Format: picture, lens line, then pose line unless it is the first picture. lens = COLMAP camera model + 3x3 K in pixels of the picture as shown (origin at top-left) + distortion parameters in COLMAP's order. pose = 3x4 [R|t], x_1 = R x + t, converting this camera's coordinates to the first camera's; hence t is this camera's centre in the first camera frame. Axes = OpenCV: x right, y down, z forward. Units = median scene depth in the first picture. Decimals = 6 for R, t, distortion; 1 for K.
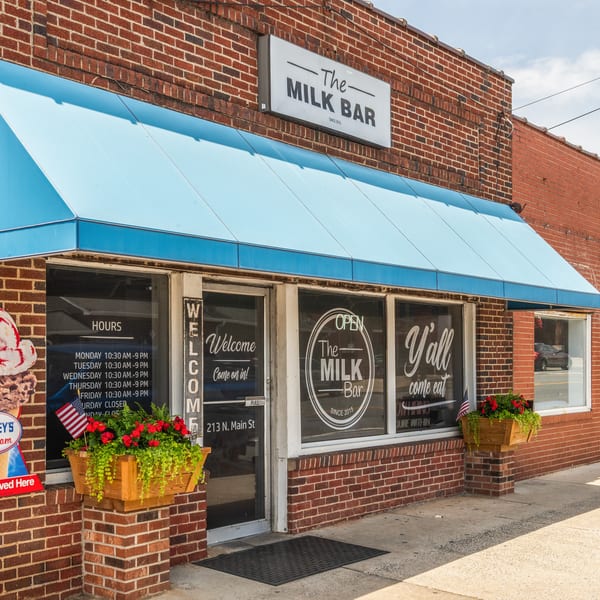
lens RADIAL K [[909.8, 0, 300.0], [0, 909.8, 300.0], [0, 0, 1]] dist [0.029623, 0.012669]
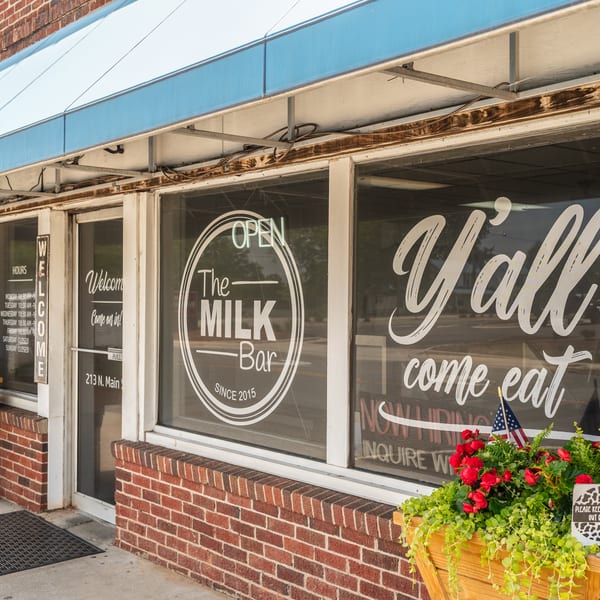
lens RADIAL K [[858.5, 0, 300.0], [0, 858.5, 260.7], [0, 0, 1]] dist [-0.006926, -0.016852]
pose [[-0.190287, -0.043364, -0.980770, 0.557938], [0.063461, 0.996391, -0.056367, 0.072067], [0.979675, -0.072967, -0.186848, 1.129040]]
